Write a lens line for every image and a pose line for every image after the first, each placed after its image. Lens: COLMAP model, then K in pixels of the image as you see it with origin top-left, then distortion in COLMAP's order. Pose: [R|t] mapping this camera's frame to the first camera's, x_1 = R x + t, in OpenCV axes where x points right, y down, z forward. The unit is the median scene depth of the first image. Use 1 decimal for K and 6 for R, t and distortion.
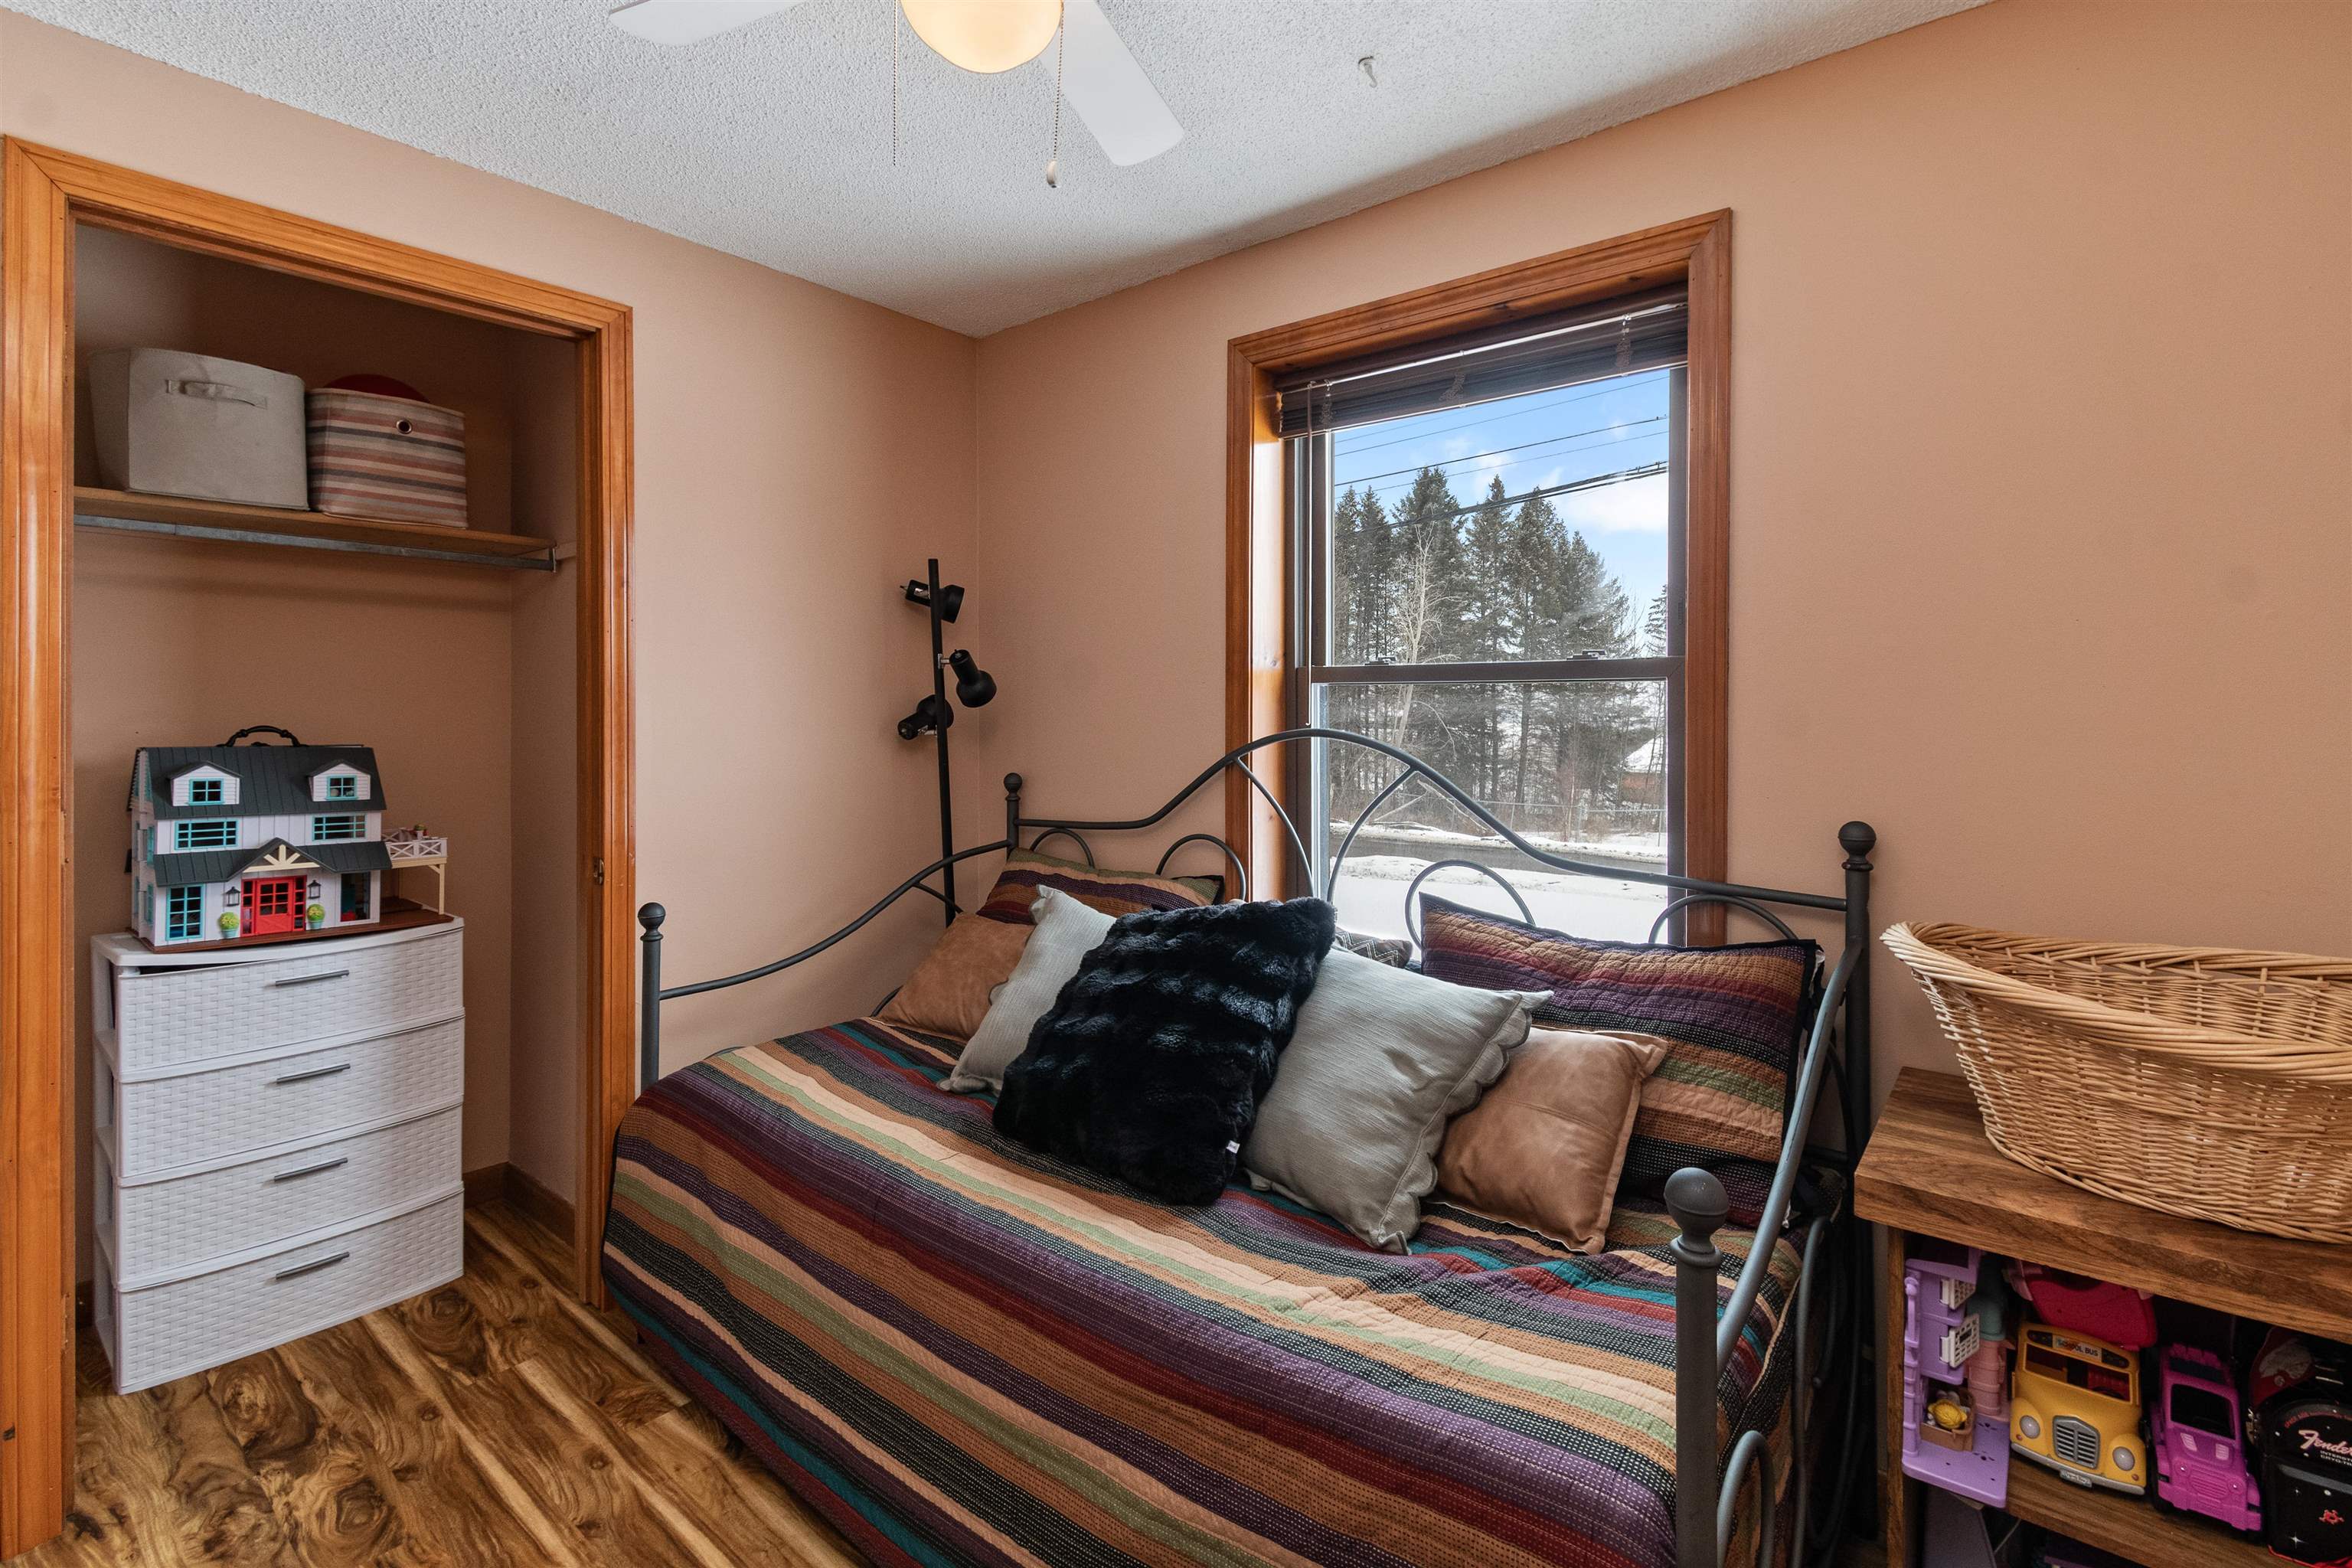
lens RADIAL K [[1067.3, 0, 1210.9], [0, 1067.3, 722.7], [0, 0, 1]] dist [0.001251, -0.001125]
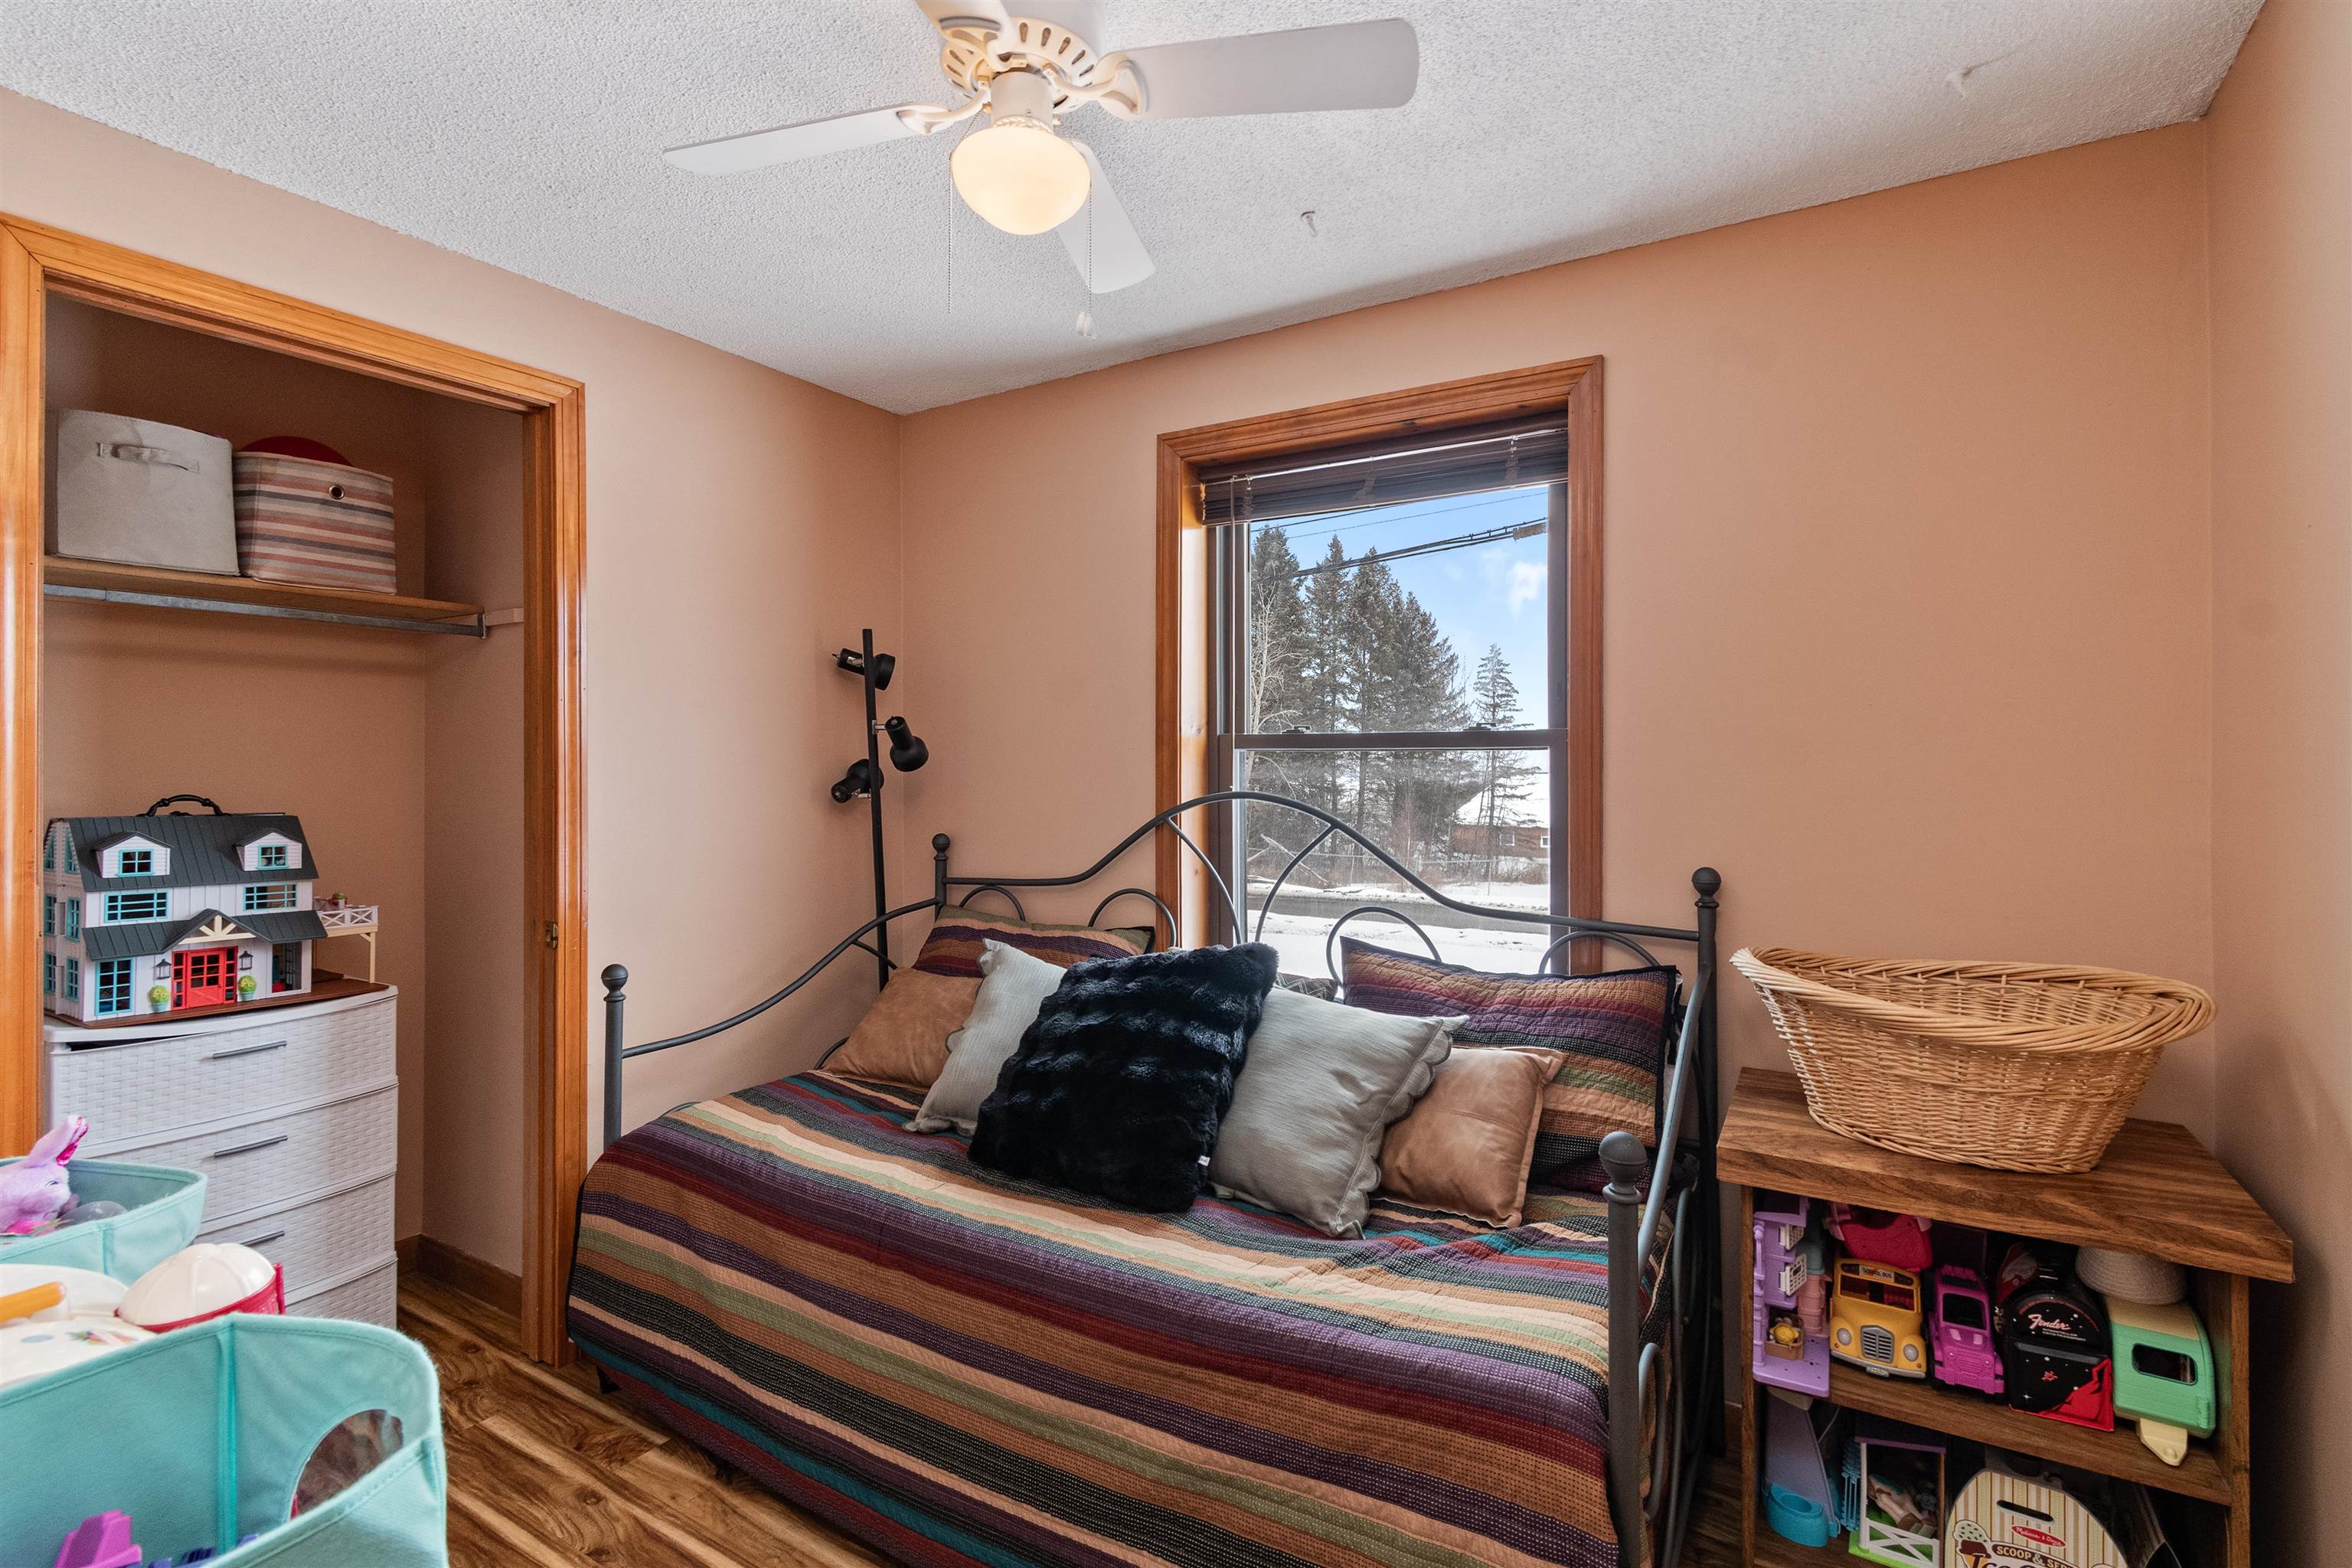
lens RADIAL K [[1067.3, 0, 1202.4], [0, 1067.3, 775.4], [0, 0, 1]] dist [0.001251, -0.001125]
pose [[0.990582, -0.003614, 0.136875, -0.096000], [0.003888, 0.999991, -0.001738, -0.009186], [-0.136868, 0.002254, 0.990587, -0.093593]]
